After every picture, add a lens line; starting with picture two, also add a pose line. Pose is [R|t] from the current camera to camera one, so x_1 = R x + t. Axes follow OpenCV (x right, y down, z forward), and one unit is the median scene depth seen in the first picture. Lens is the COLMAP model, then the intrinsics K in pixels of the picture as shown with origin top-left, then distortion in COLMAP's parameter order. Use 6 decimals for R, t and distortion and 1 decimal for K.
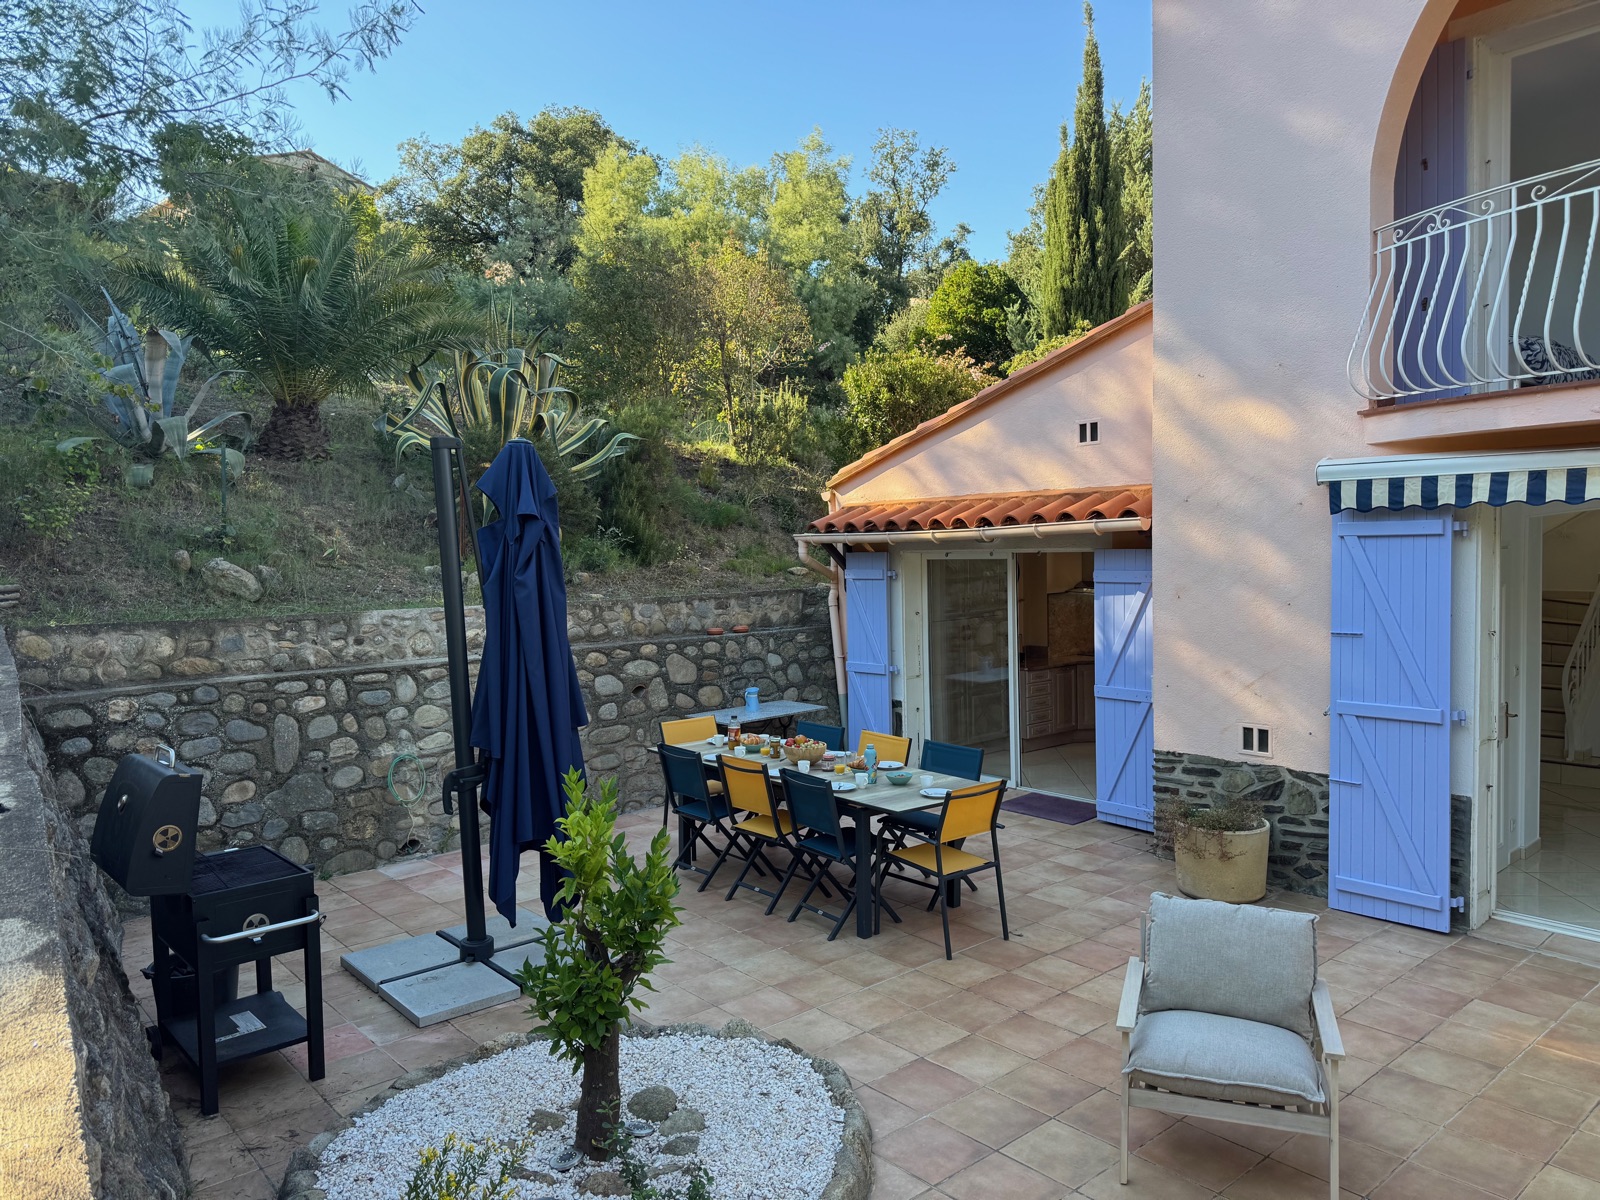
lens RADIAL K [[1116.9, 0, 799.3], [0, 1116.9, 604.0], [0, 0, 1]] dist [0.001047, -0.003180]
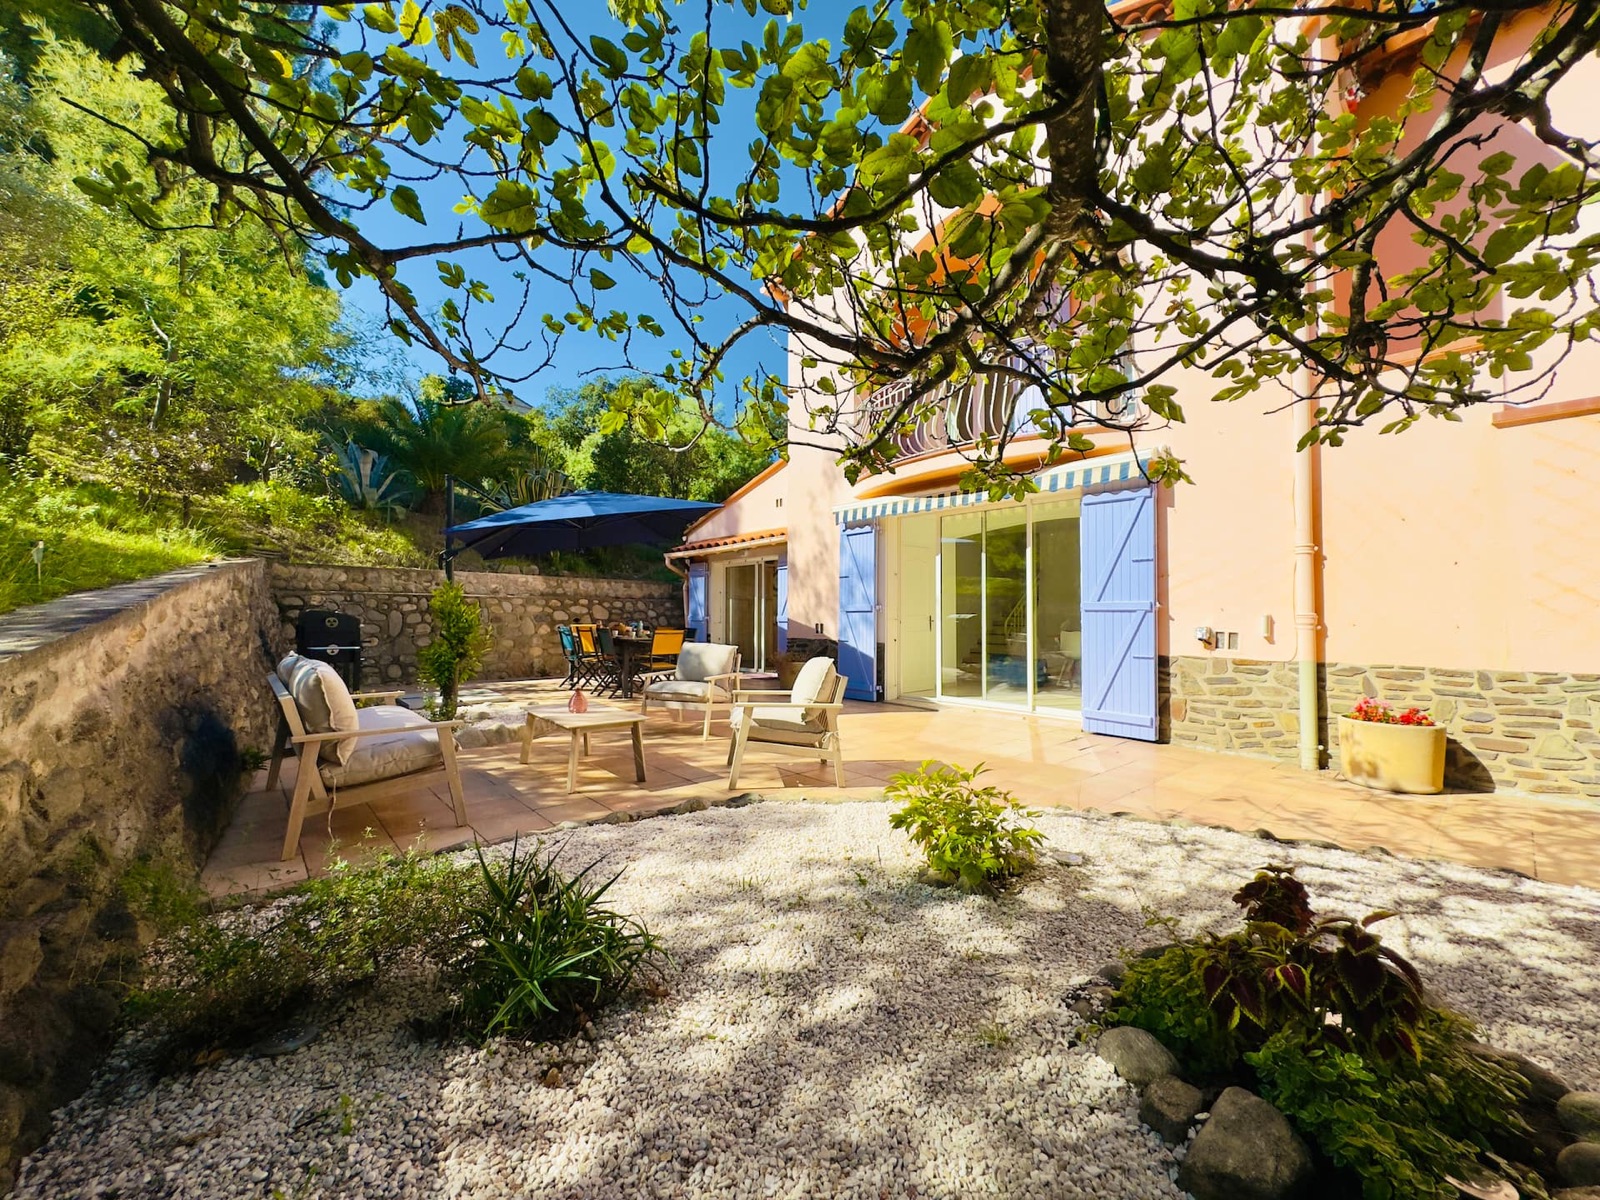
lens RADIAL K [[643.0, 0, 802.3], [0, 643.0, 597.3], [0, 0, 1]] dist [0.001575, -0.000283]
pose [[0.999591, 0.028452, 0.002768, 0.309992], [-0.028037, 0.994665, -0.099275, 0.158613], [-0.005577, 0.099157, 0.995056, -0.253558]]
